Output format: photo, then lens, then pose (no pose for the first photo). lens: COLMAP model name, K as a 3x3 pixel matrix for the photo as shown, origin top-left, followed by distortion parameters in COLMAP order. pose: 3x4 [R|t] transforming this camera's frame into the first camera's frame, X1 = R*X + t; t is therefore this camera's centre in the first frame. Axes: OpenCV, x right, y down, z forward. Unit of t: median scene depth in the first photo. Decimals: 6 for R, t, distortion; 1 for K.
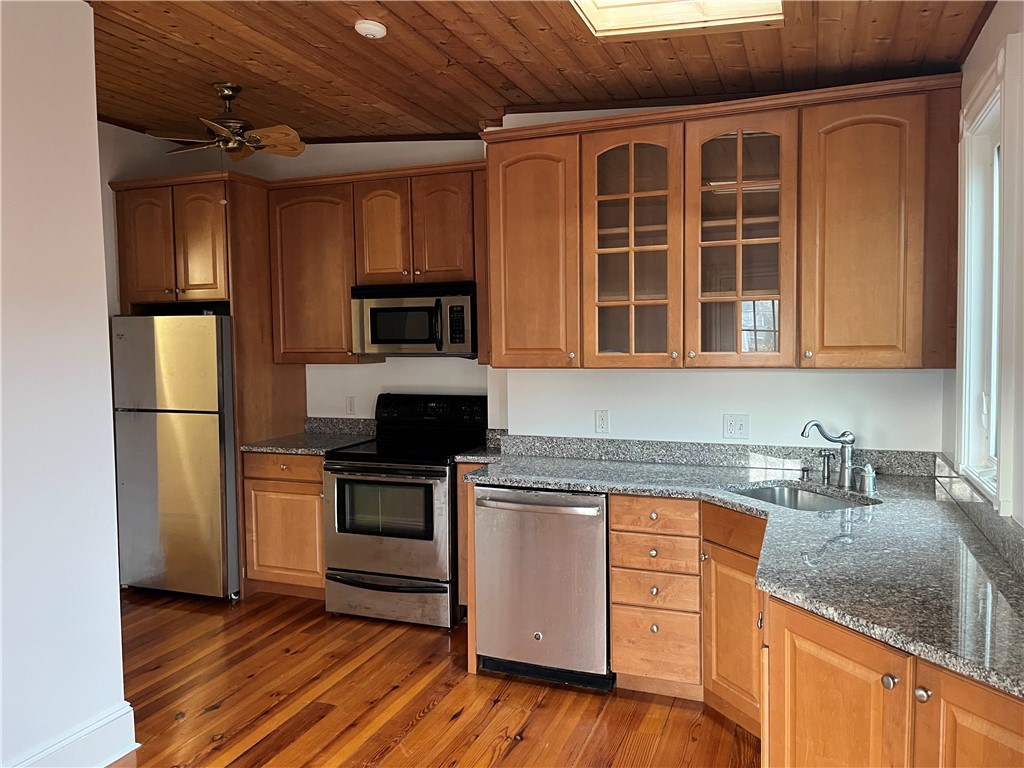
lens RADIAL K [[772.6, 0, 510.7], [0, 772.6, 382.0], [0, 0, 1]] dist [0.042701, -0.015311]
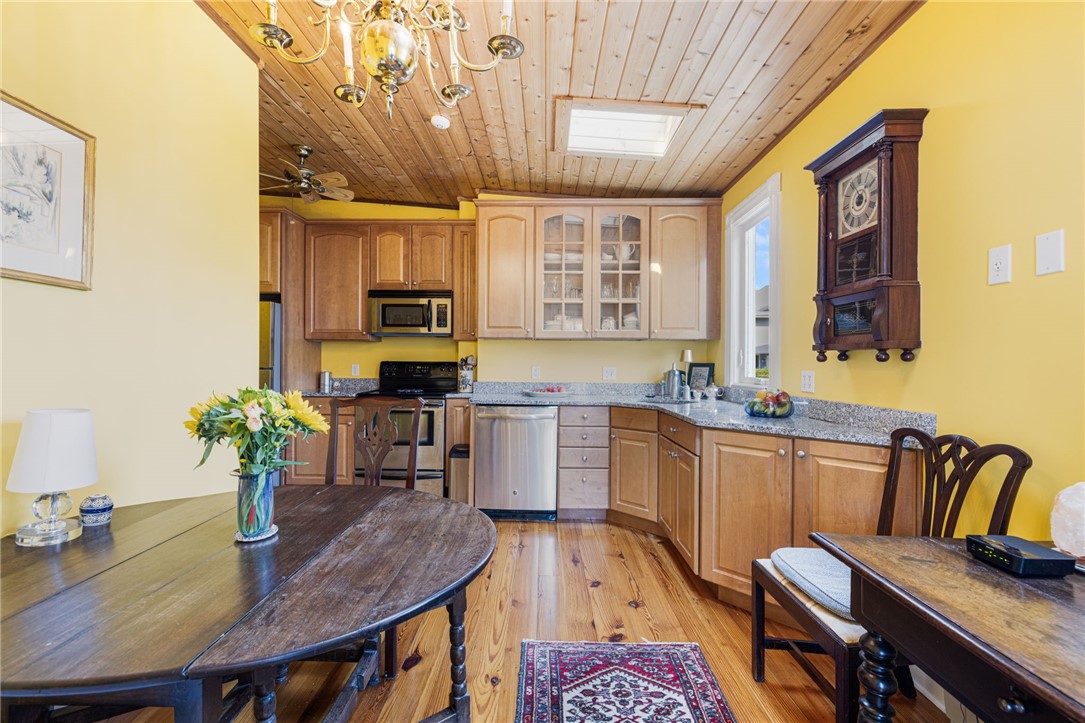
lens RADIAL K [[462.6, 0, 535.4], [0, 462.6, 364.5], [0, 0, 1]] dist [0.001278, -0.000456]
pose [[0.938451, 0.018350, 0.344926, -0.267238], [0.000188, 0.998561, -0.053635, 0.098824], [-0.345413, 0.050399, 0.937096, 0.022580]]
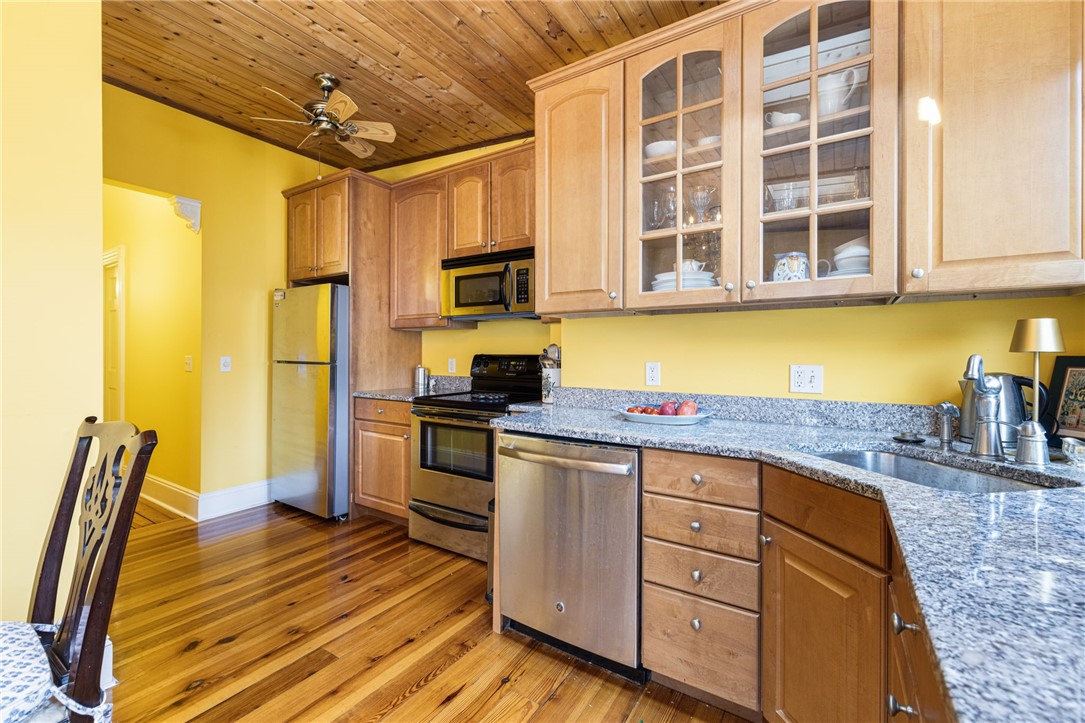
lens RADIAL K [[462.6, 0, 537.3], [0, 462.6, 355.8], [0, 0, 1]] dist [0.001278, -0.000456]
pose [[0.977839, 0.018804, -0.208513, 0.109144], [-0.030110, 0.998236, -0.051177, 0.069758], [0.207183, 0.056321, 0.976680, 0.450024]]
